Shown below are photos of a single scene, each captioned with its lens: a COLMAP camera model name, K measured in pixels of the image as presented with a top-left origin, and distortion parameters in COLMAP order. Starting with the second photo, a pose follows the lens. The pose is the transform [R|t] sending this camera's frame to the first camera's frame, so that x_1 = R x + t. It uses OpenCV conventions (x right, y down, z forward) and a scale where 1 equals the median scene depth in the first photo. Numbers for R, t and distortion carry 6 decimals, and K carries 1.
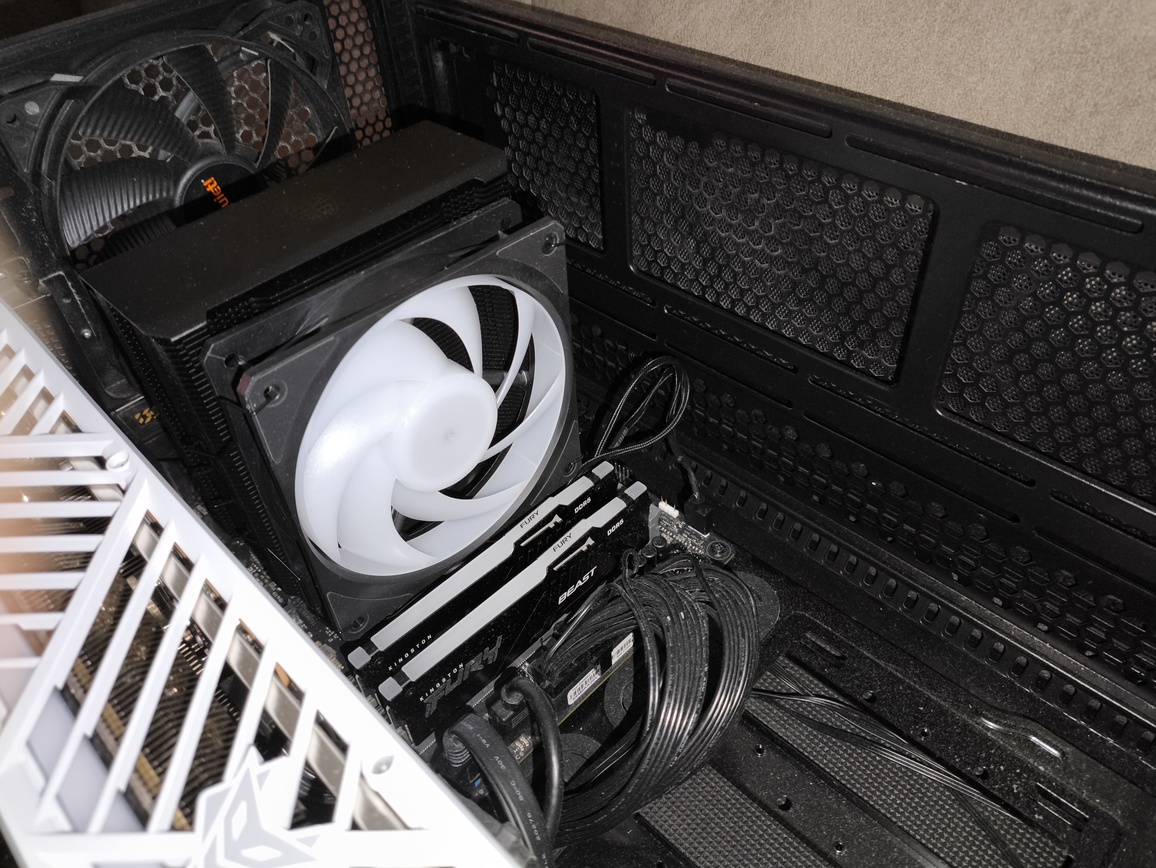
lens RADIAL K [[851.3, 0, 578.0], [0, 851.3, 434.0], [0, 0, 1]] dist [0.116061, -0.186636]
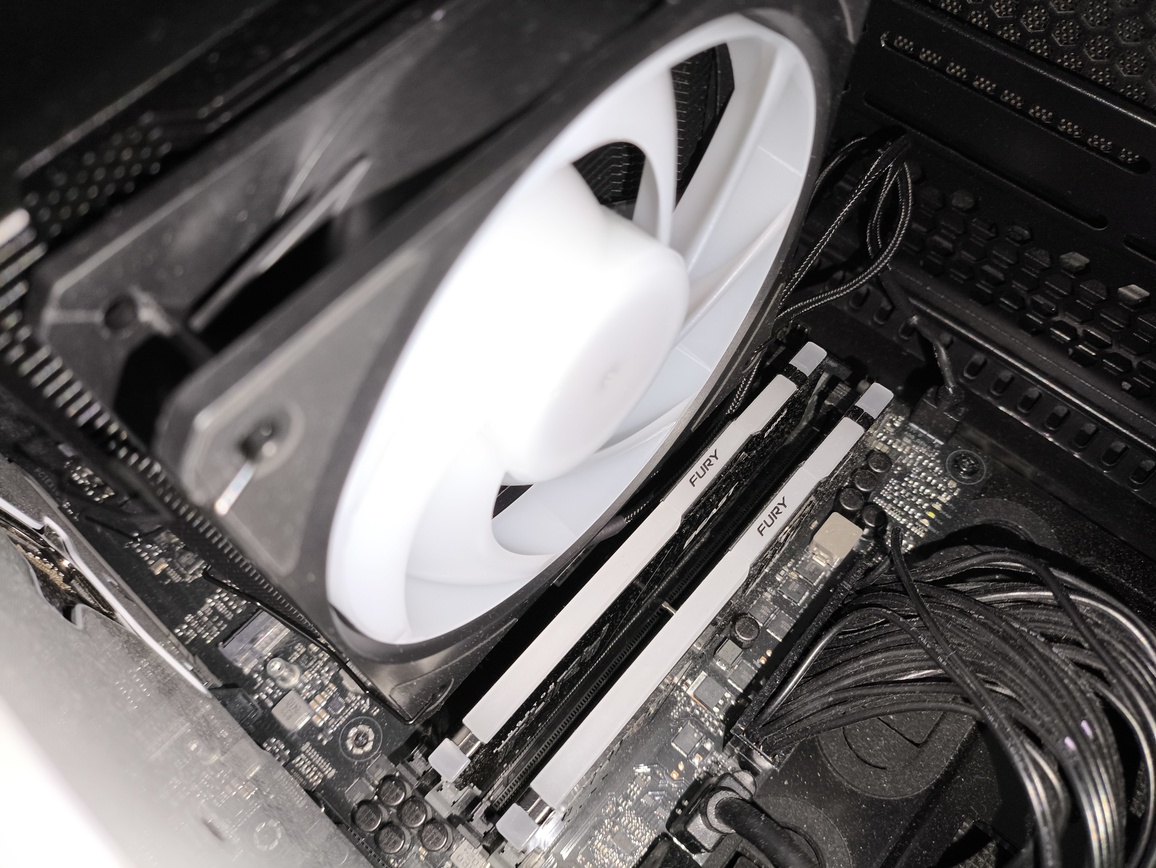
lens RADIAL K [[851.3, 0, 578.0], [0, 851.3, 434.0], [0, 0, 1]] dist [0.116061, -0.186636]
pose [[0.995858, -0.031221, 0.085390, -0.203802], [-0.004187, 0.922447, 0.386101, -0.155385], [-0.090822, -0.384859, 0.918496, 0.528068]]
